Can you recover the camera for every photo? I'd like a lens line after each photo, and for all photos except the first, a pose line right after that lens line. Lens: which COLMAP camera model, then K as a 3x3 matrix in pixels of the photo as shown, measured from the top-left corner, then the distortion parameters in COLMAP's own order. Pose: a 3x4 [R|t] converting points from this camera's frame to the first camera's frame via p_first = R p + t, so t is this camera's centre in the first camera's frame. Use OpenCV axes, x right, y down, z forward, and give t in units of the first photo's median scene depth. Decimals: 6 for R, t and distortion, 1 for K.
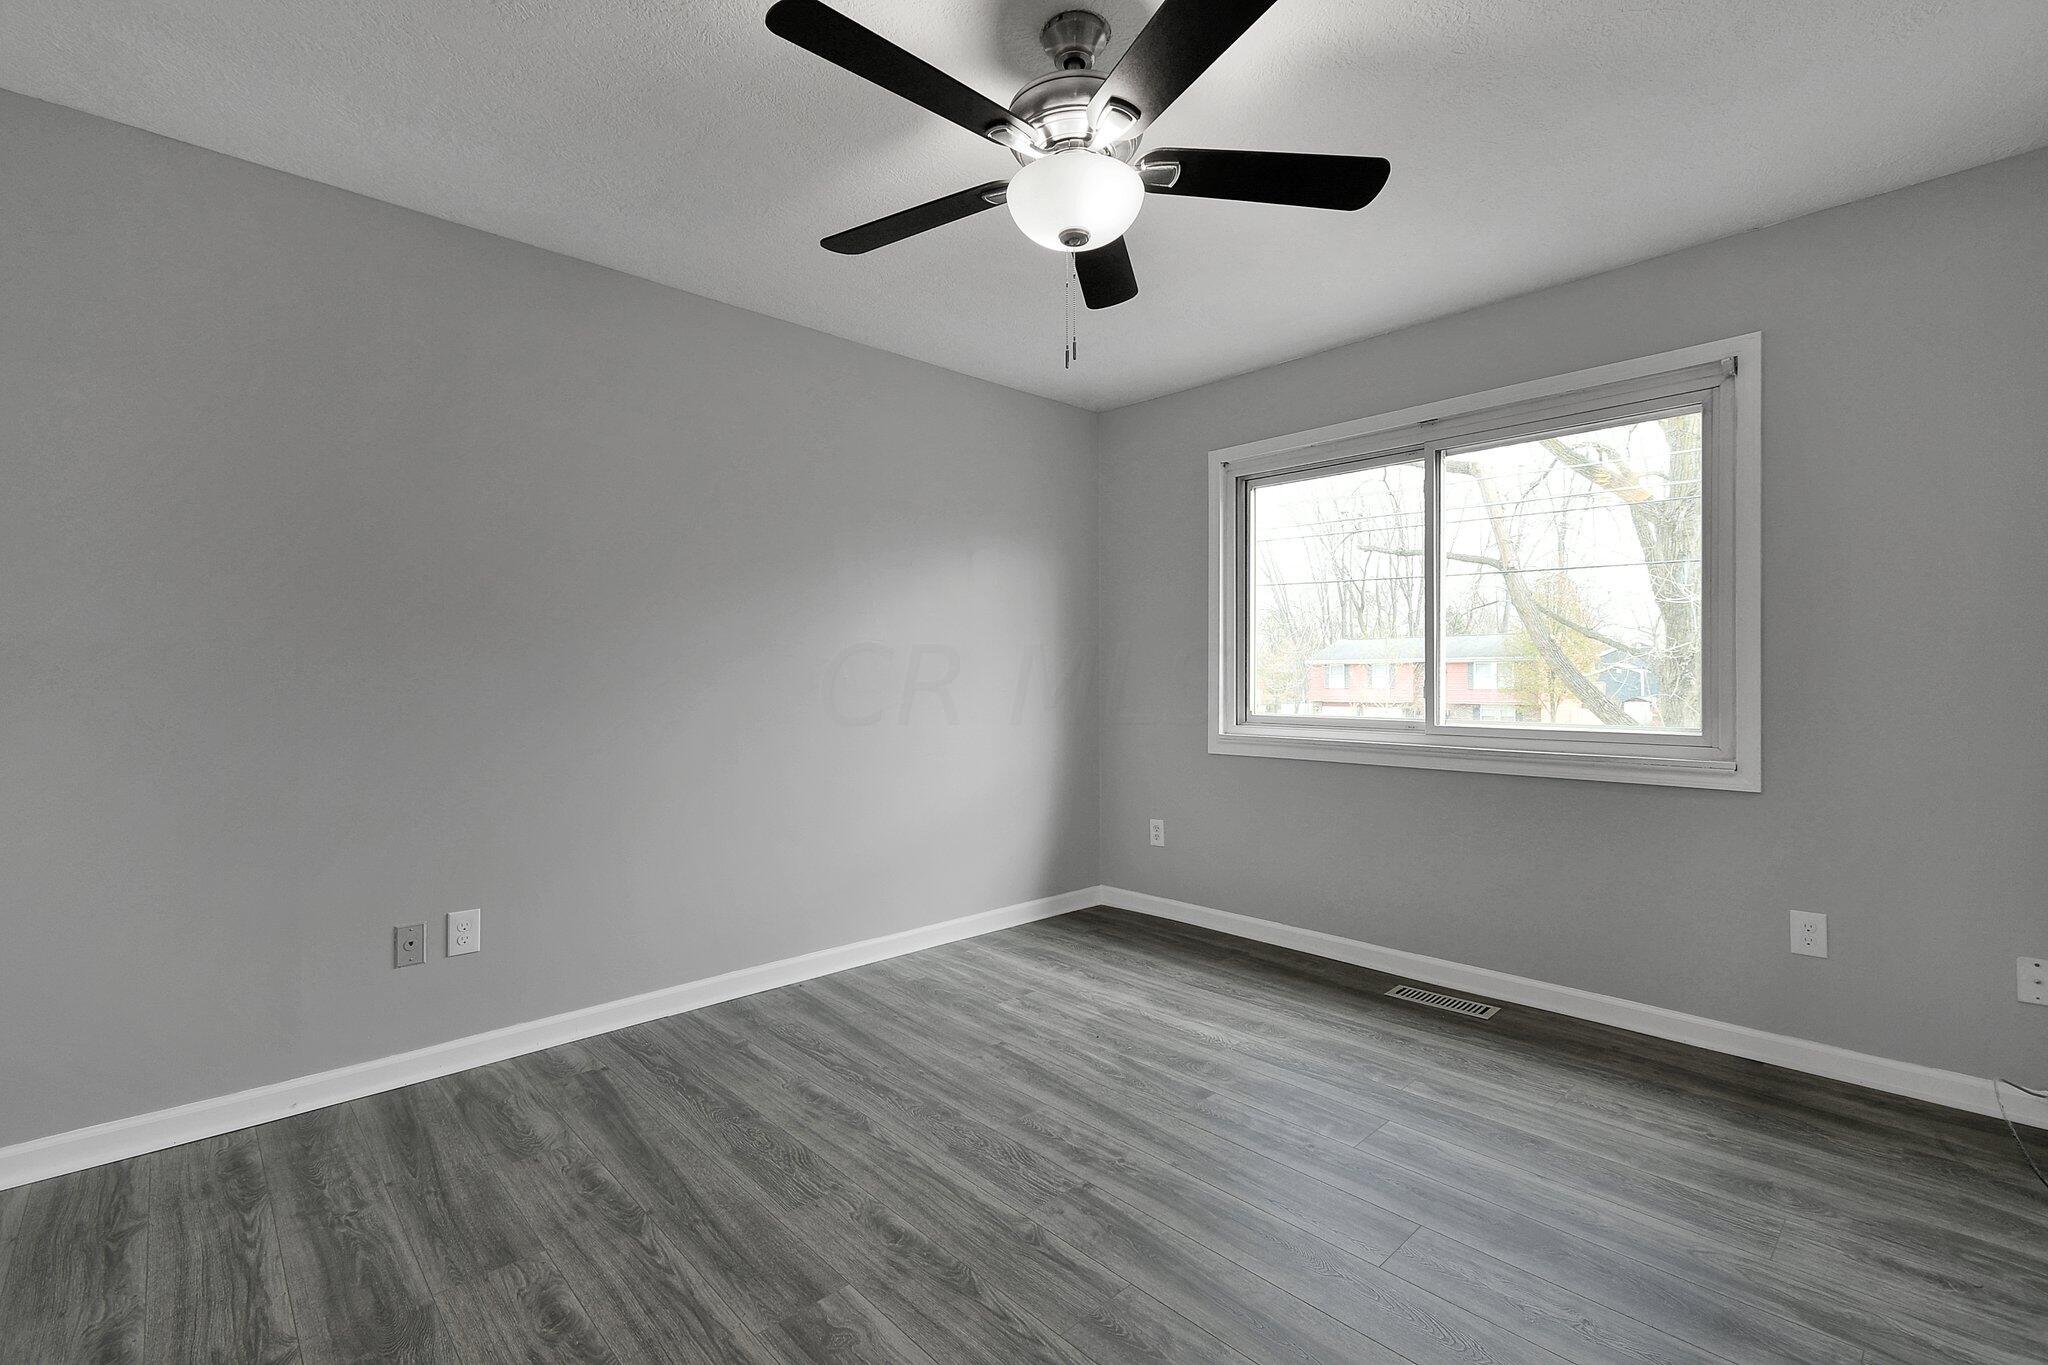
lens RADIAL K [[910.6, 0, 1025.1], [0, 910.6, 679.0], [0, 0, 1]] dist [-0.000762, -0.000160]
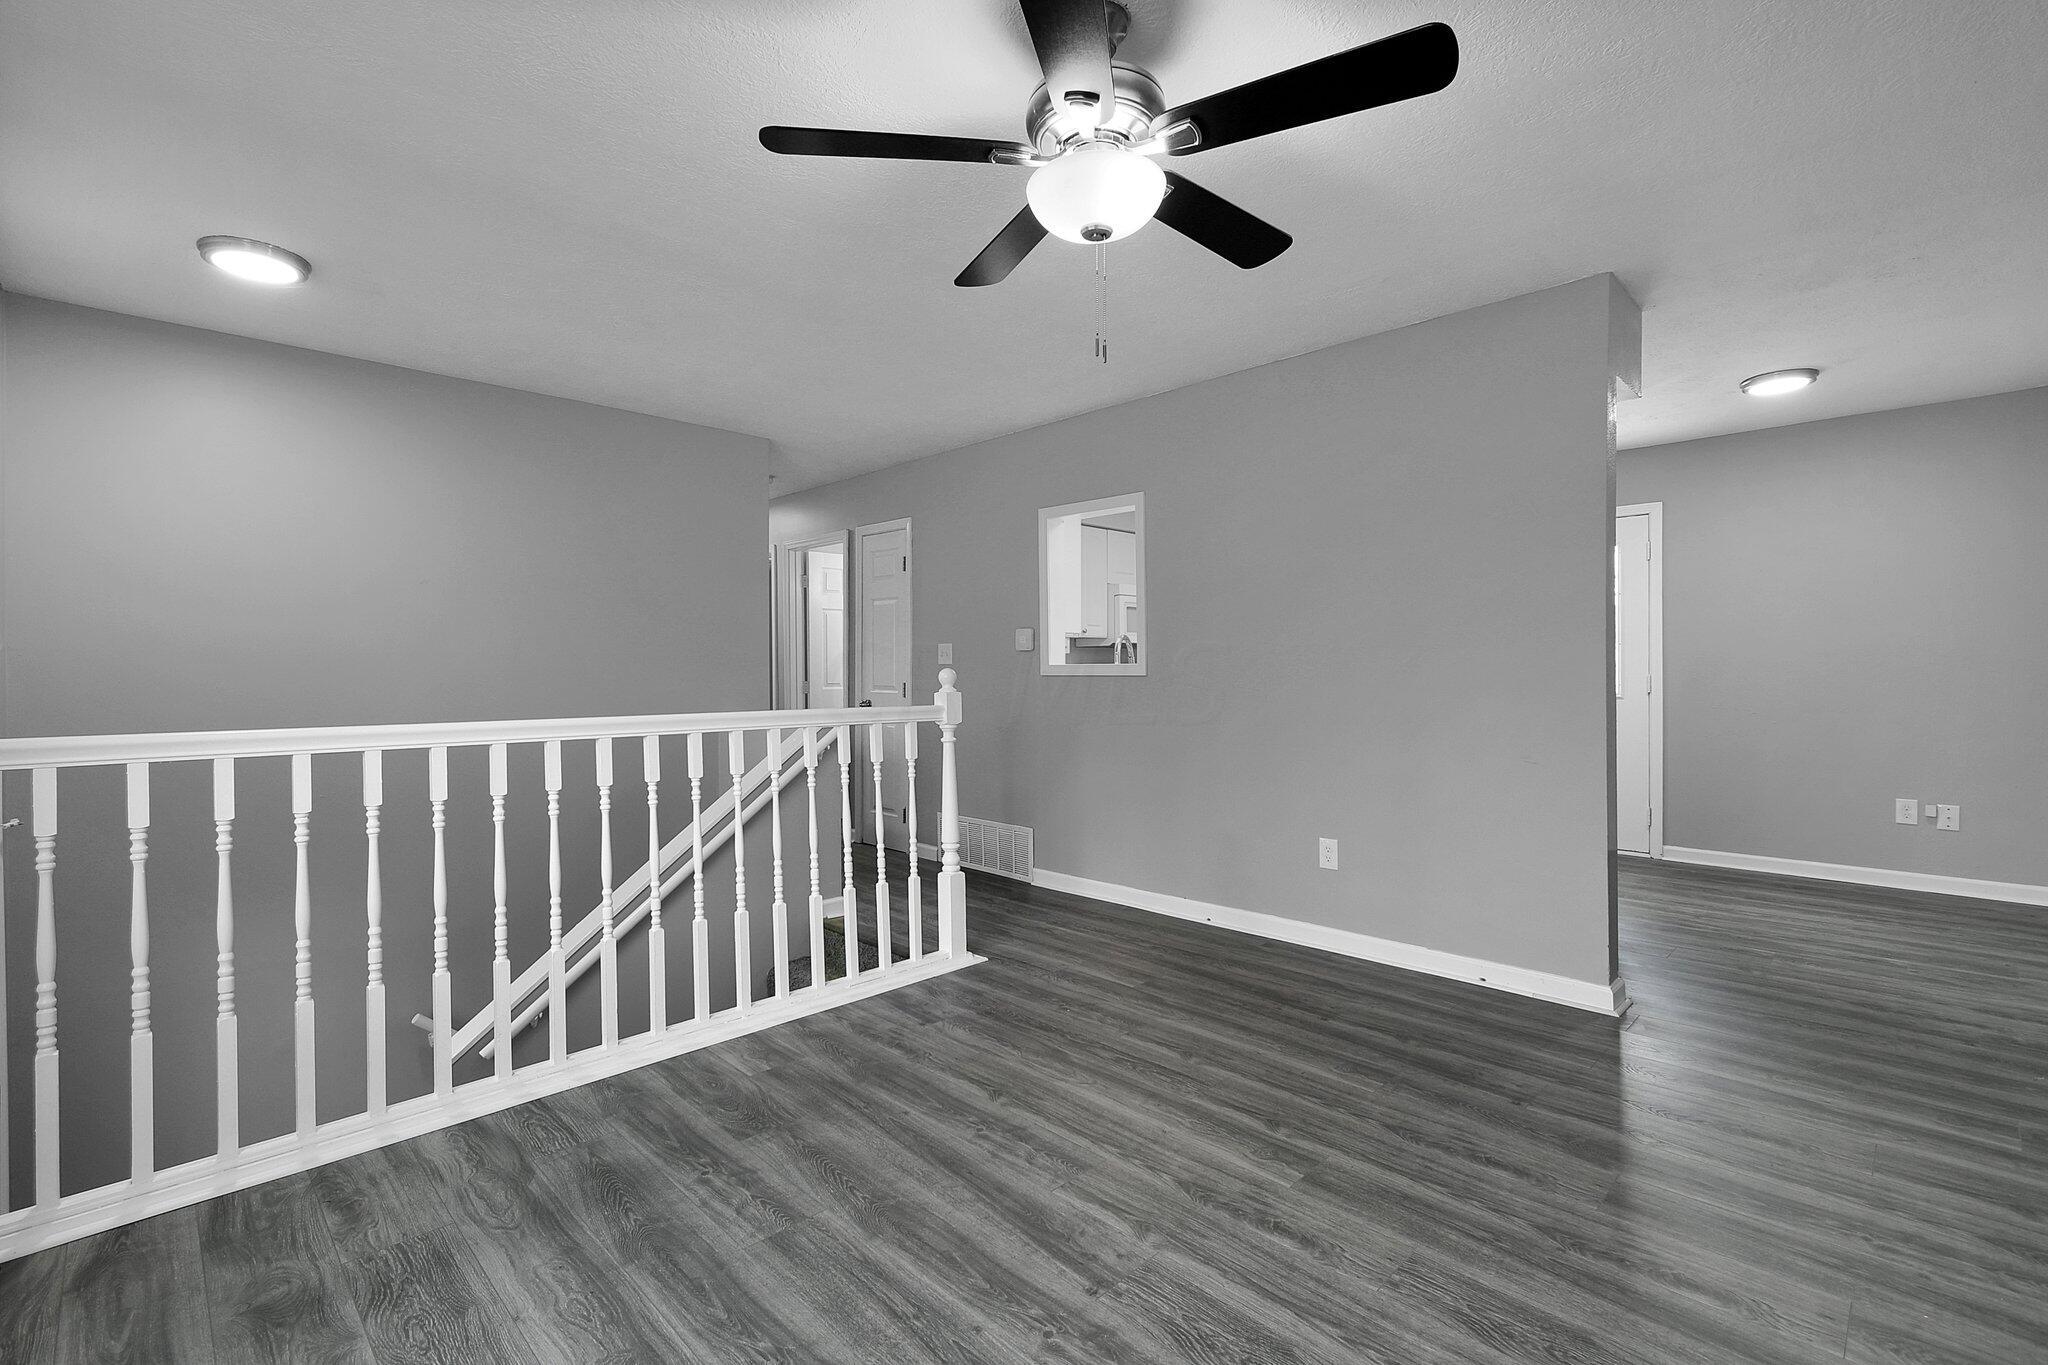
lens RADIAL K [[910.6, 0, 1022.8], [0, 910.6, 678.2], [0, 0, 1]] dist [-0.000762, -0.000160]
pose [[-0.999747, 0.005797, -0.021720, 0.158155], [0.005574, 0.999931, 0.010332, -0.009938], [0.021778, 0.010208, -0.999711, 1.962512]]
